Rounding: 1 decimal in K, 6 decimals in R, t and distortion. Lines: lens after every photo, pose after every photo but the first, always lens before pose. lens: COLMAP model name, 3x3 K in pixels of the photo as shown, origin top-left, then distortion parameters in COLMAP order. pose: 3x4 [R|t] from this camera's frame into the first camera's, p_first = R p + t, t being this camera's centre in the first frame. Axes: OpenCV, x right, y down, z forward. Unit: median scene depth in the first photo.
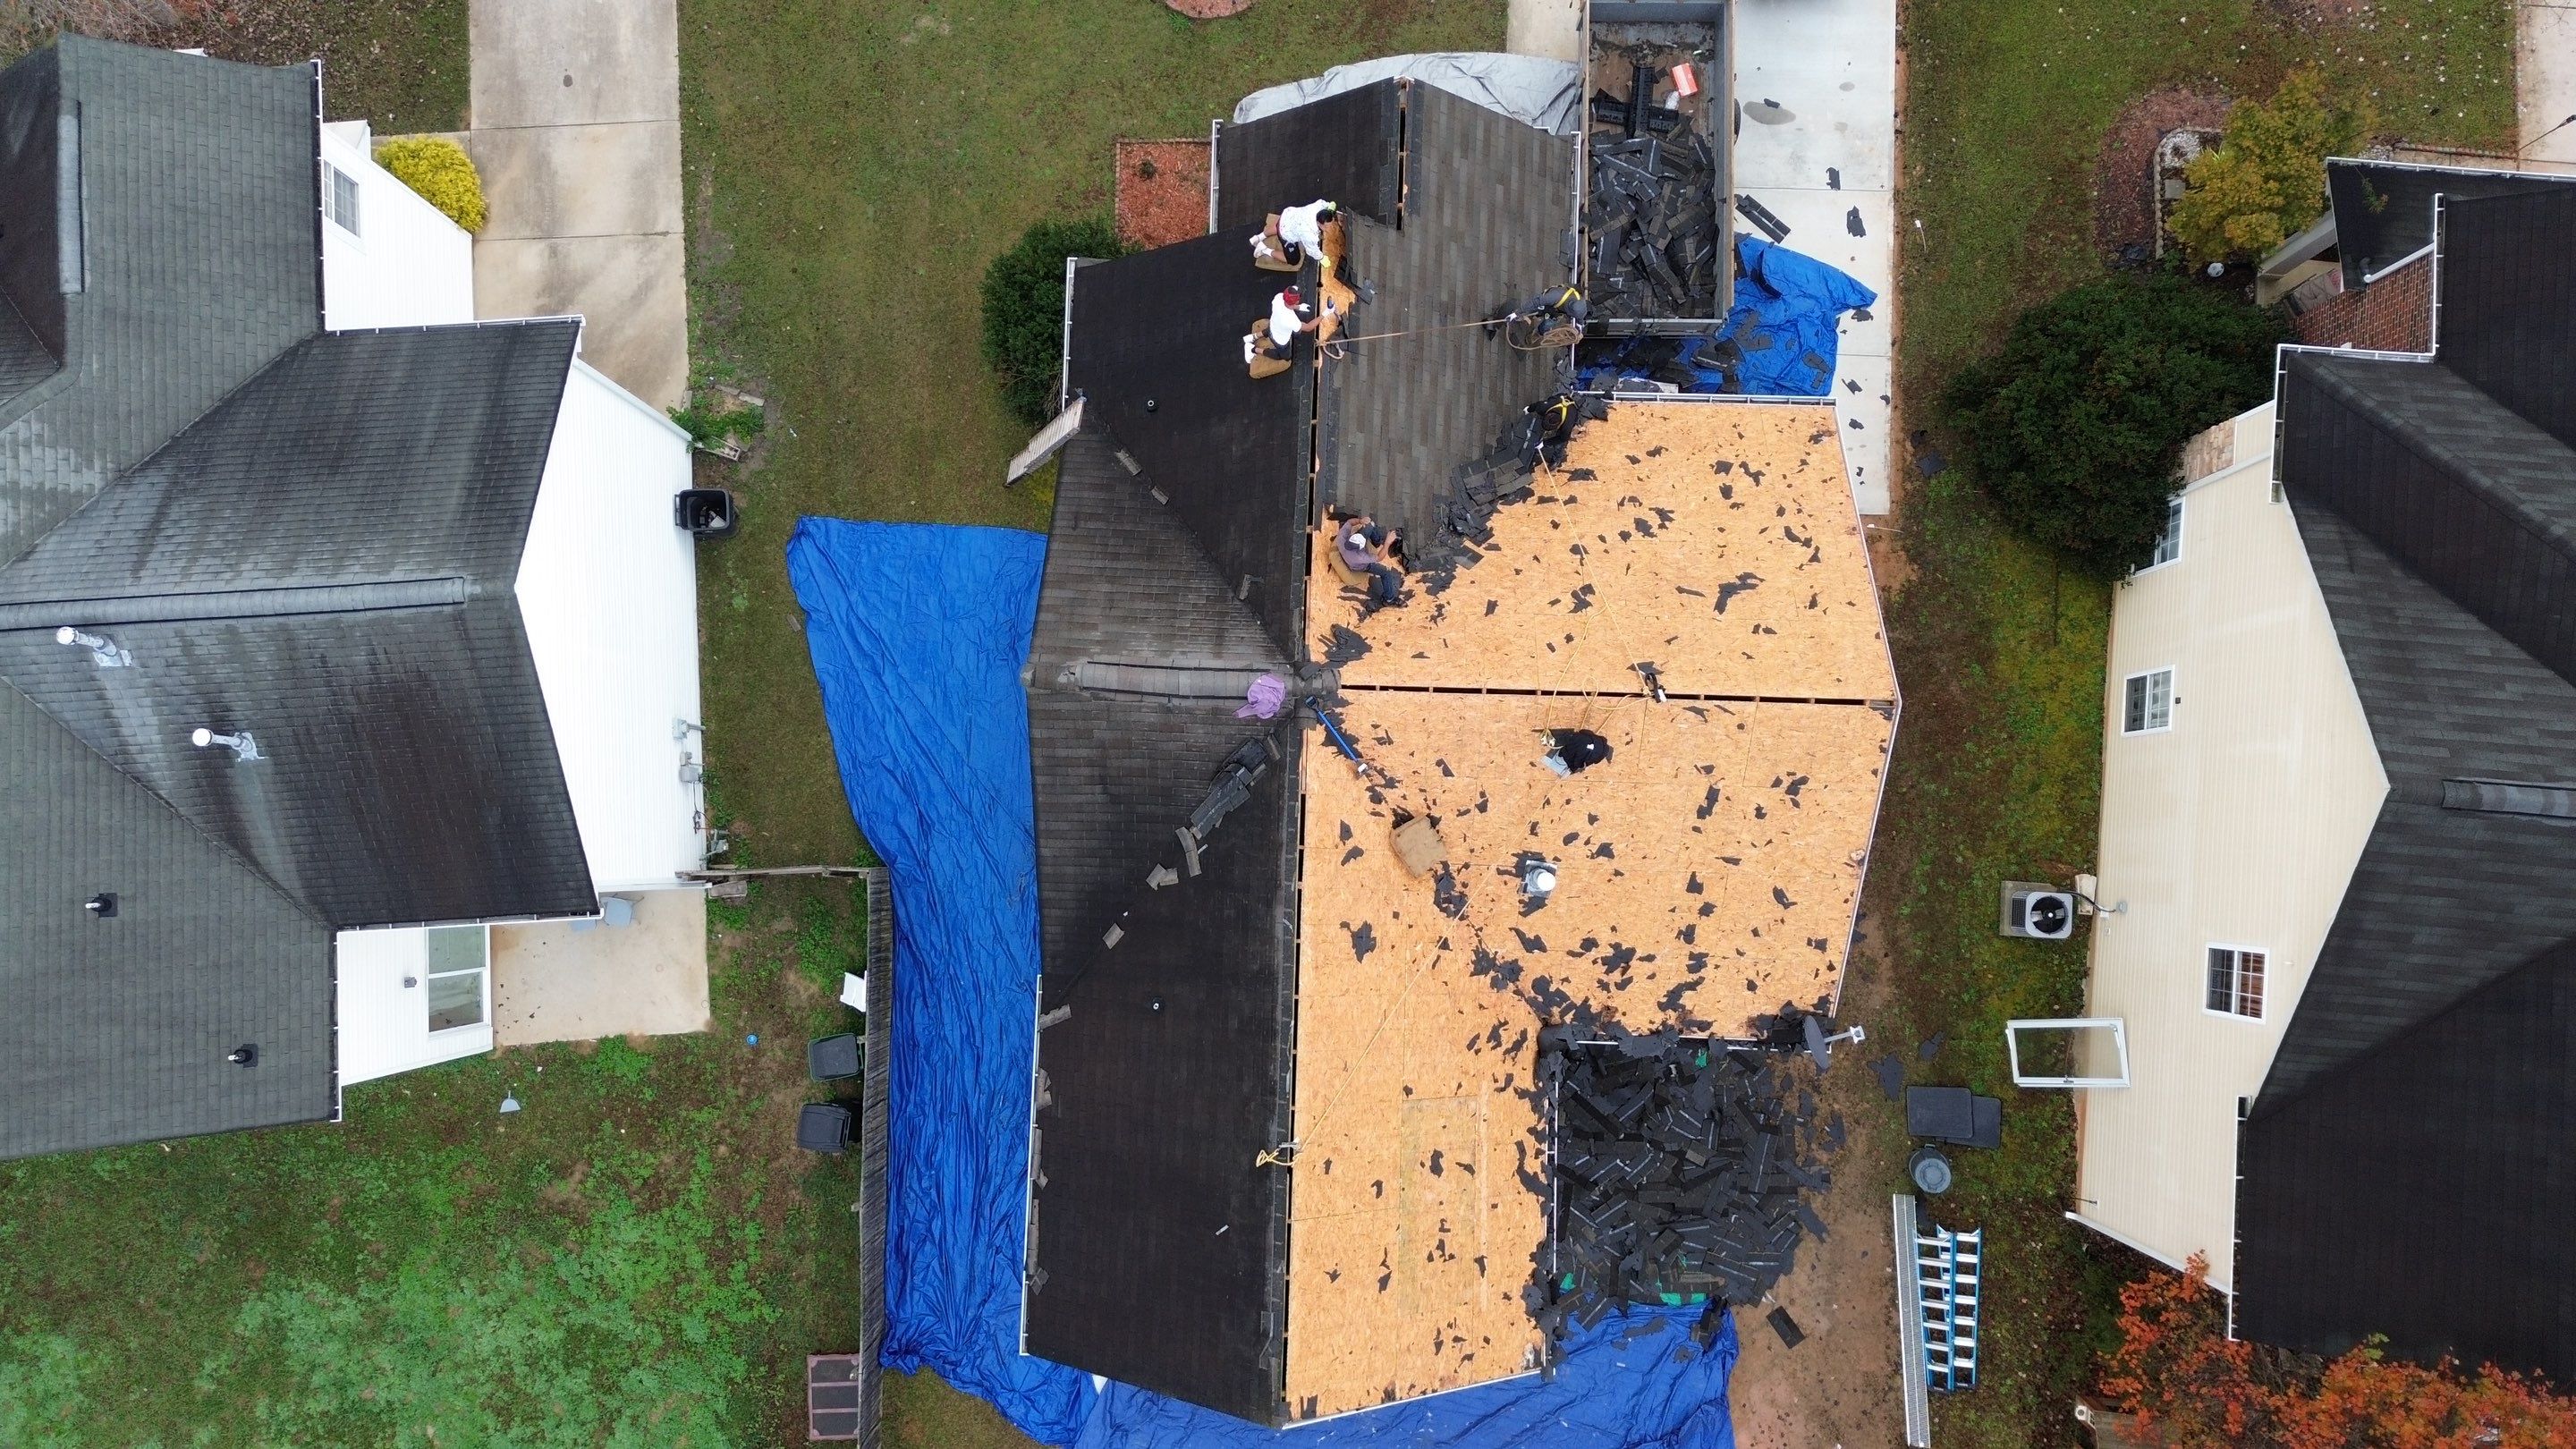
lens RADIAL K [[1804.8, 0, 1278.3], [0, 1804.8, 730.5], [0, 0, 1]] dist [0.065680, -0.059024]
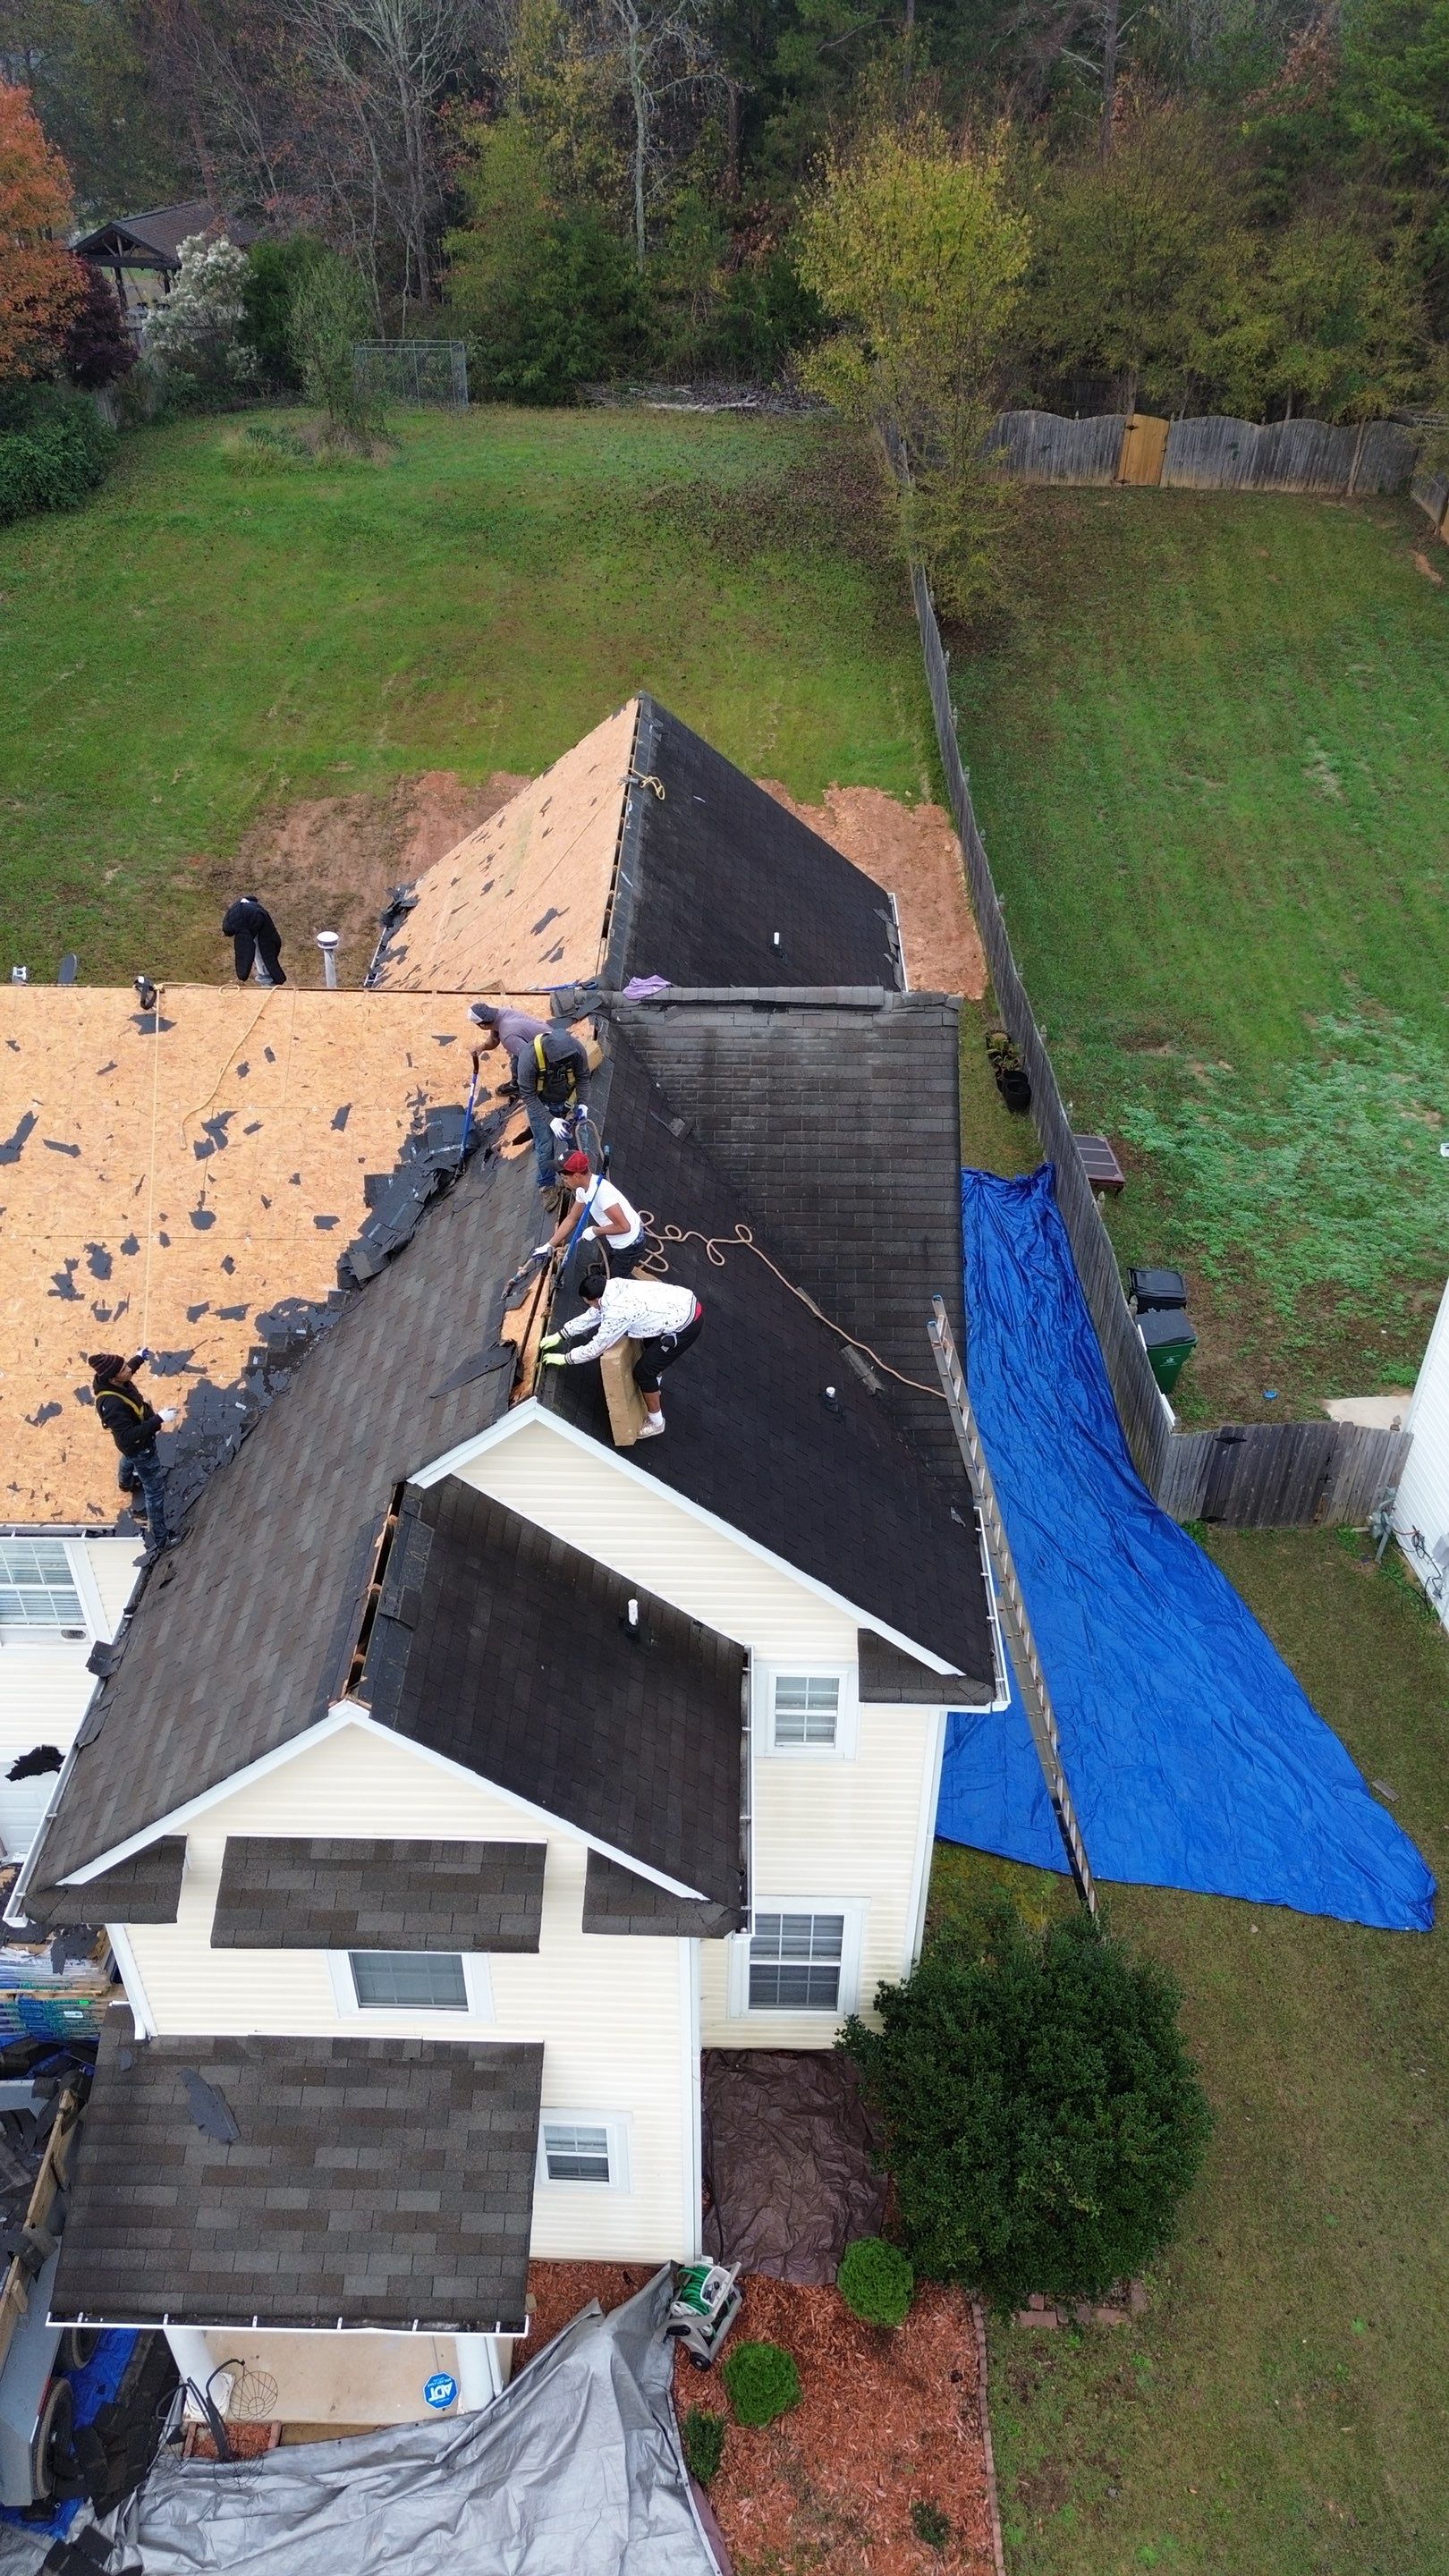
lens RADIAL K [[1804.8, 0, 718.6], [0, 1804.8, 1298.3], [0, 0, 1]] dist [0.065680, -0.059024]
pose [[-0.999766, 0.021410, -0.003087, -0.024138], [-0.014169, -0.540319, 0.841341, -0.549086], [0.016345, 0.841188, 0.540496, 0.500431]]
